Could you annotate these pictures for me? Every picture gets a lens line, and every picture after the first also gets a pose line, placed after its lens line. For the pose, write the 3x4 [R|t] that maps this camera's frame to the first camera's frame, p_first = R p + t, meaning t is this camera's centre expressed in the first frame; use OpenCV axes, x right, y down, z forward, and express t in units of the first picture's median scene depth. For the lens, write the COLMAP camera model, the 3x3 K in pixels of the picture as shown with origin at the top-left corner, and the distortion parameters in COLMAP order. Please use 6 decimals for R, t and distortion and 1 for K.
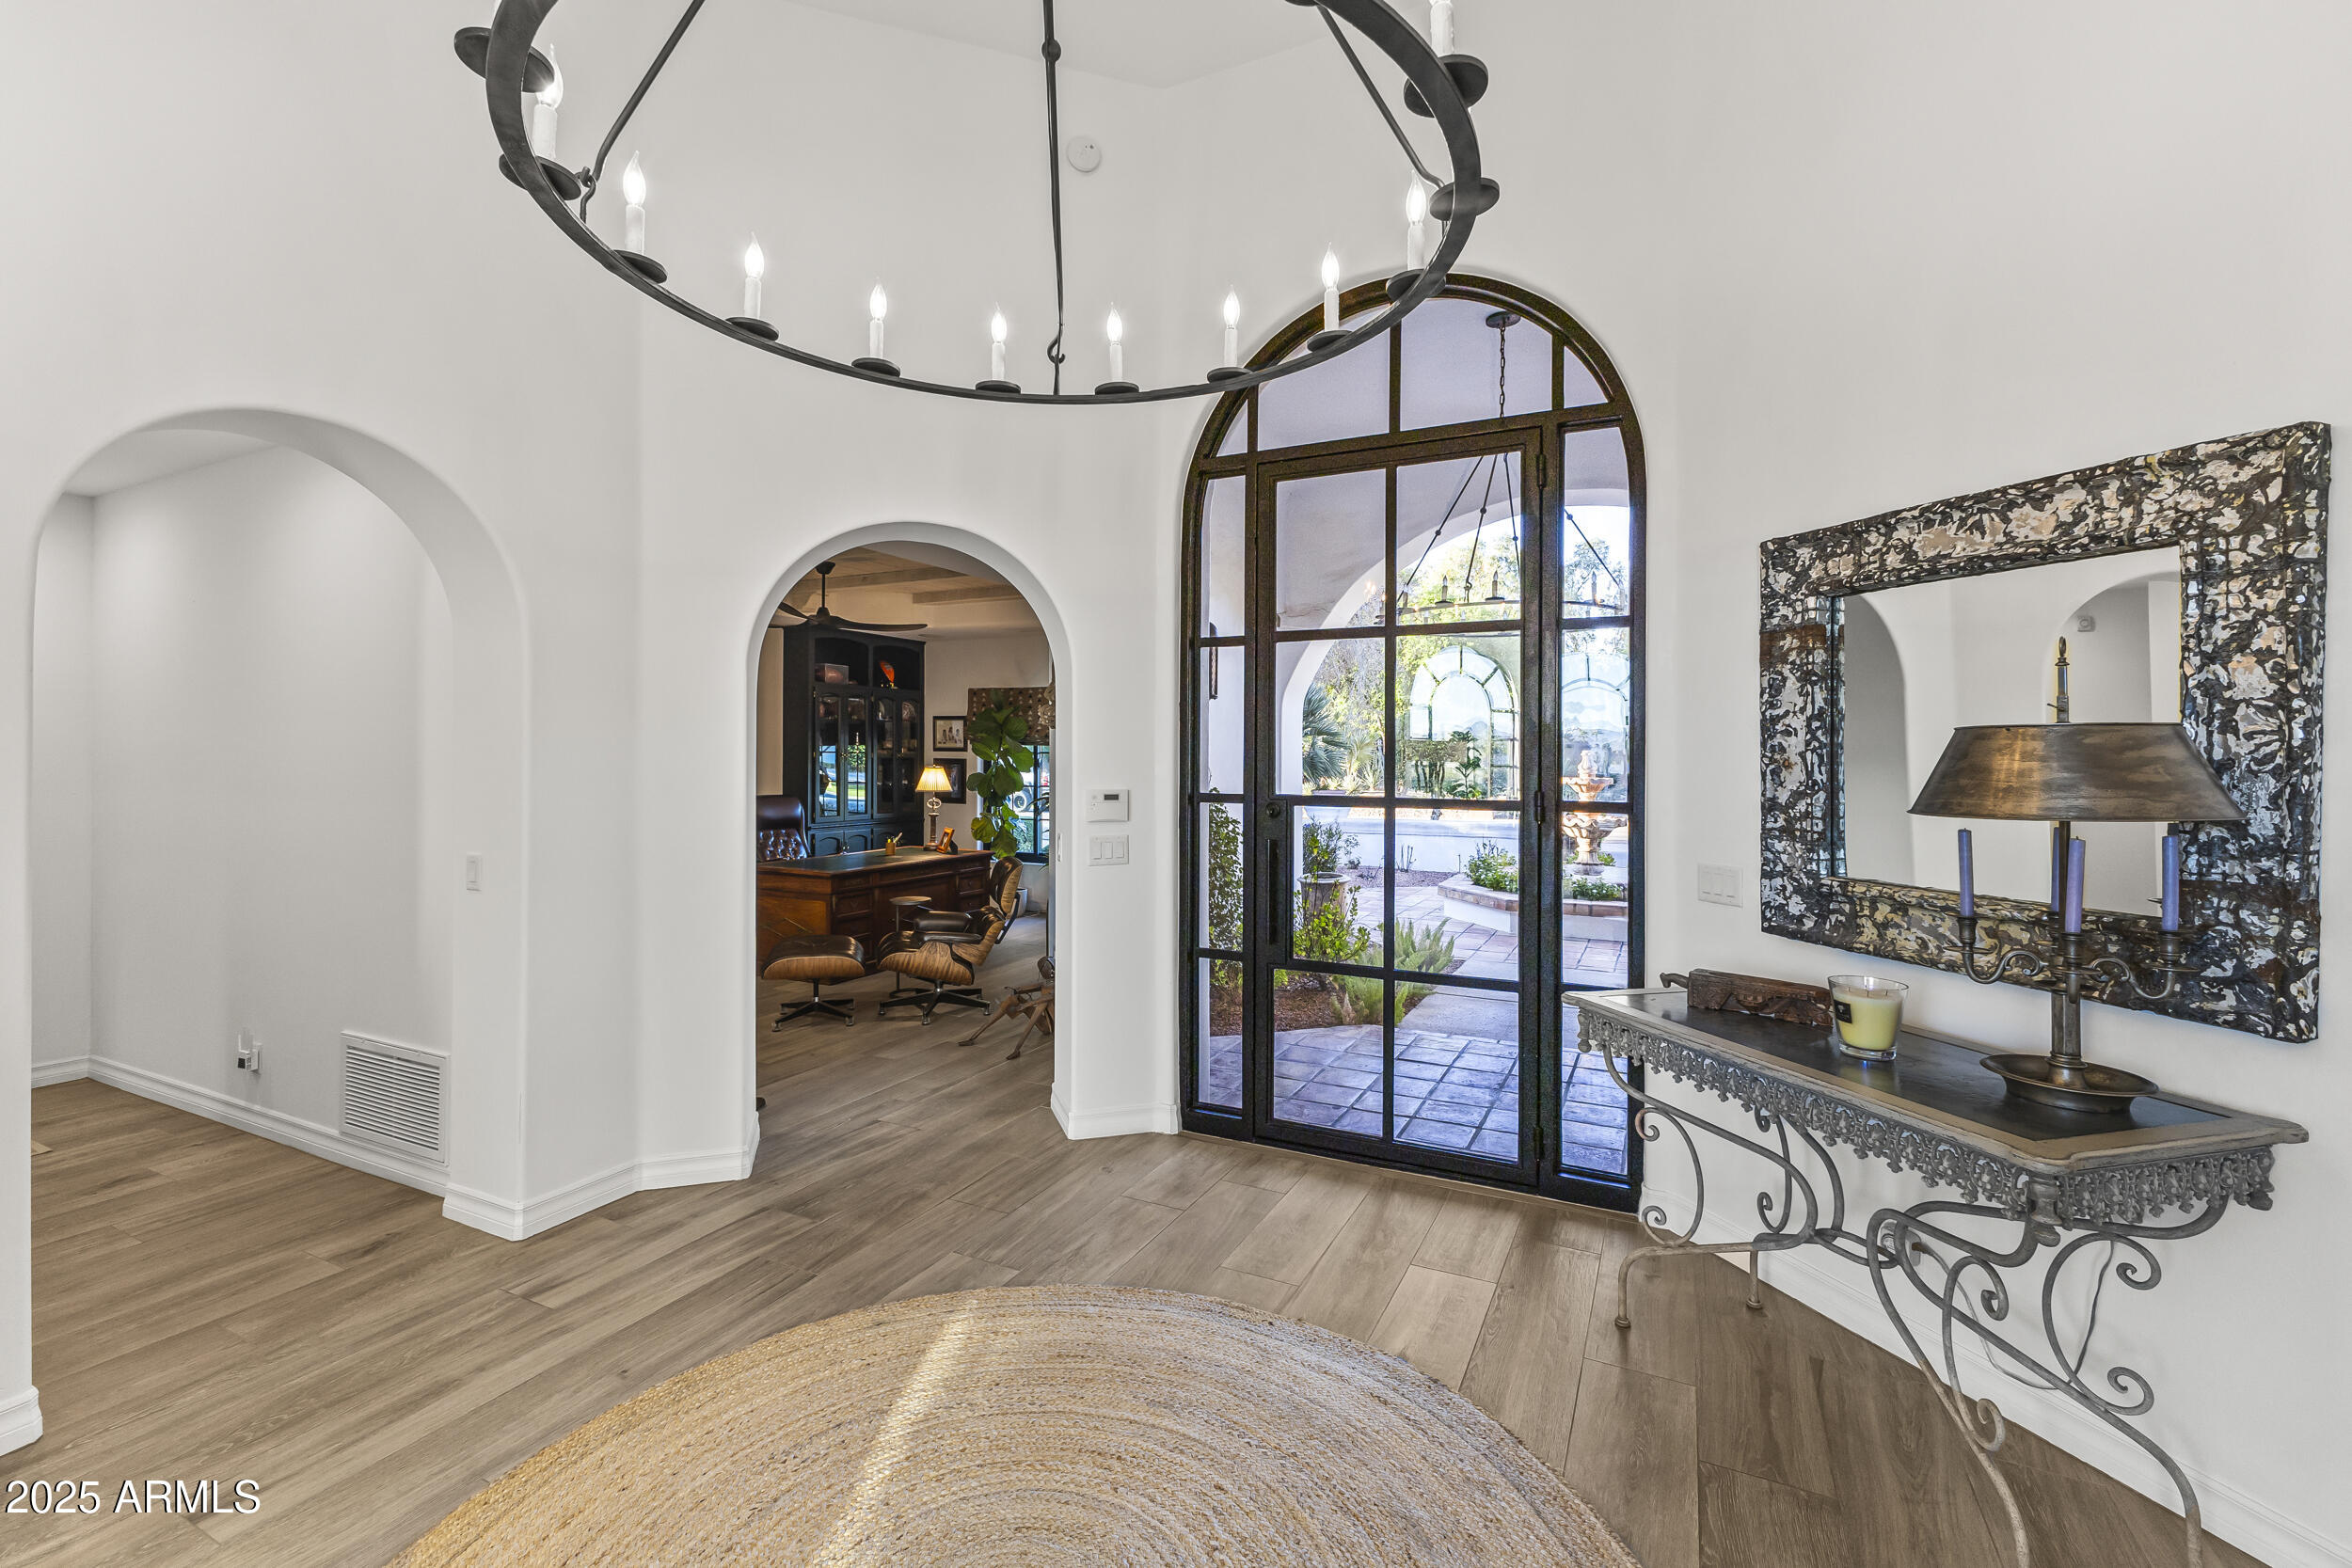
lens RADIAL K [[1011.6, 0, 1172.8], [0, 1011.6, 758.4], [0, 0, 1]] dist [0.011337, -0.004330]
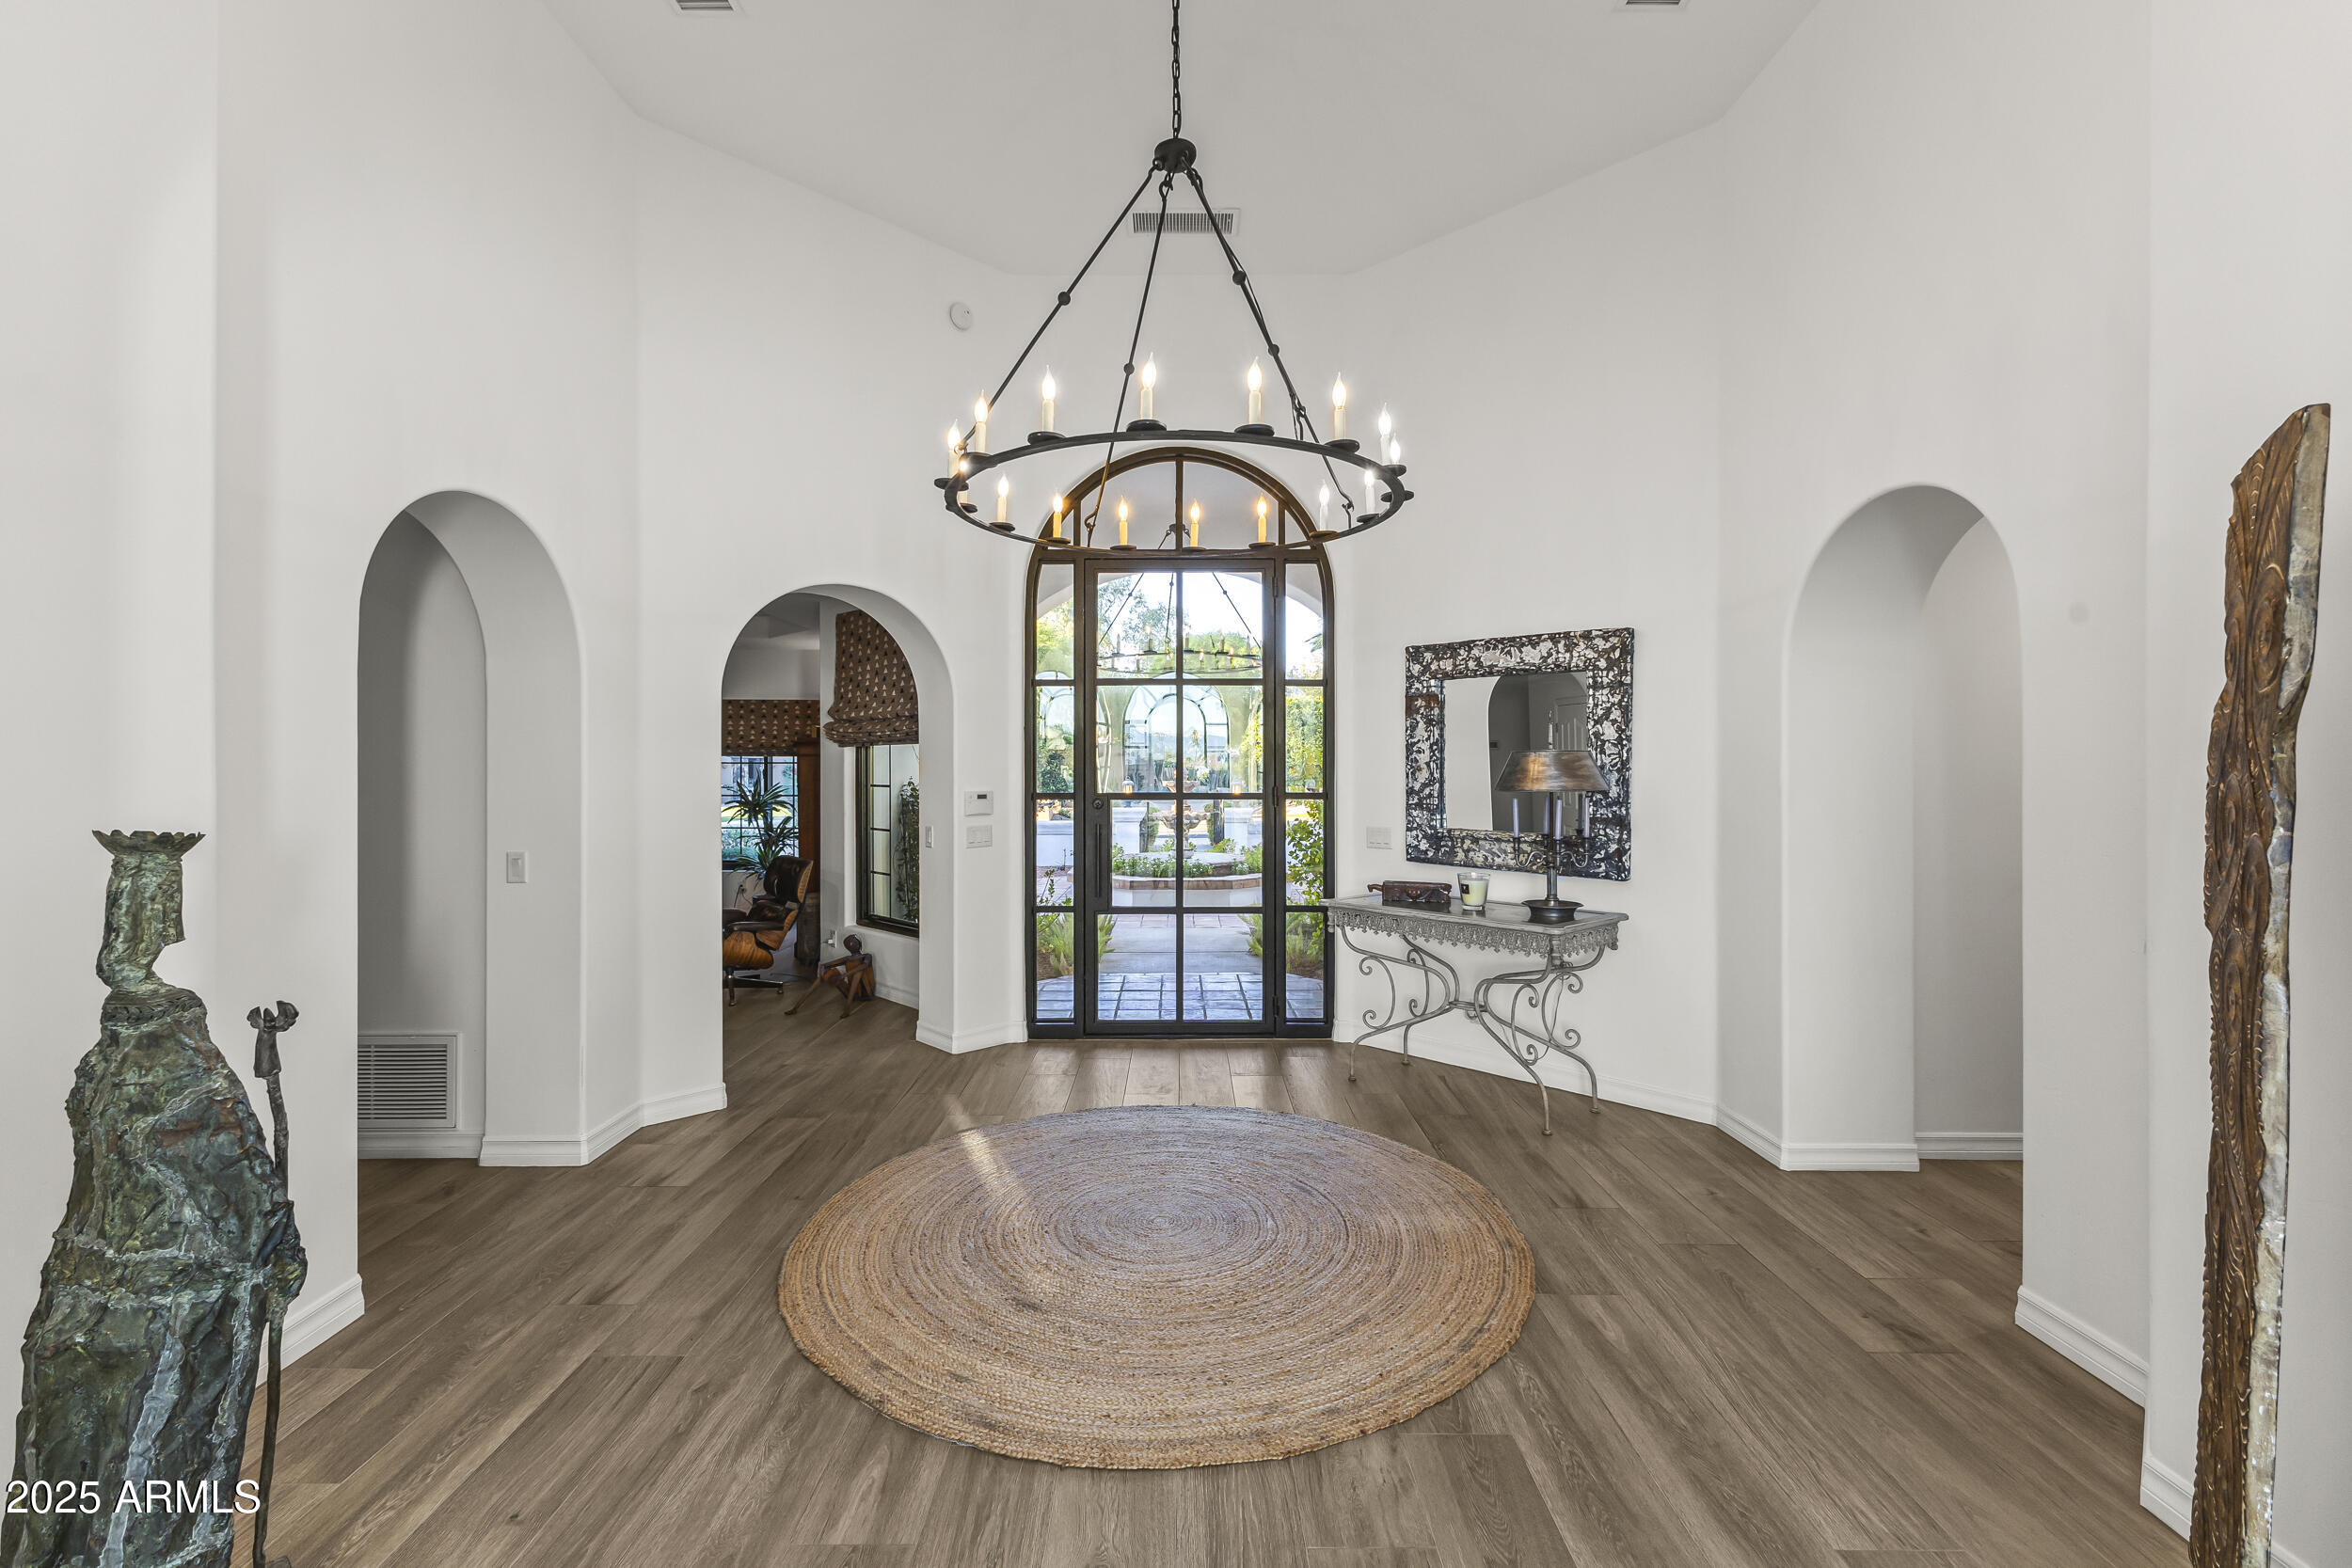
lens RADIAL K [[1014.0, 0, 1178.4], [0, 1014.0, 772.0], [0, 0, 1]] dist [0.008539, 0.000005]
pose [[0.895311, -0.007220, 0.445383, -0.612168], [0.004818, 0.999967, 0.006525, -0.002452], [-0.445415, -0.003696, 0.895317, -0.459016]]
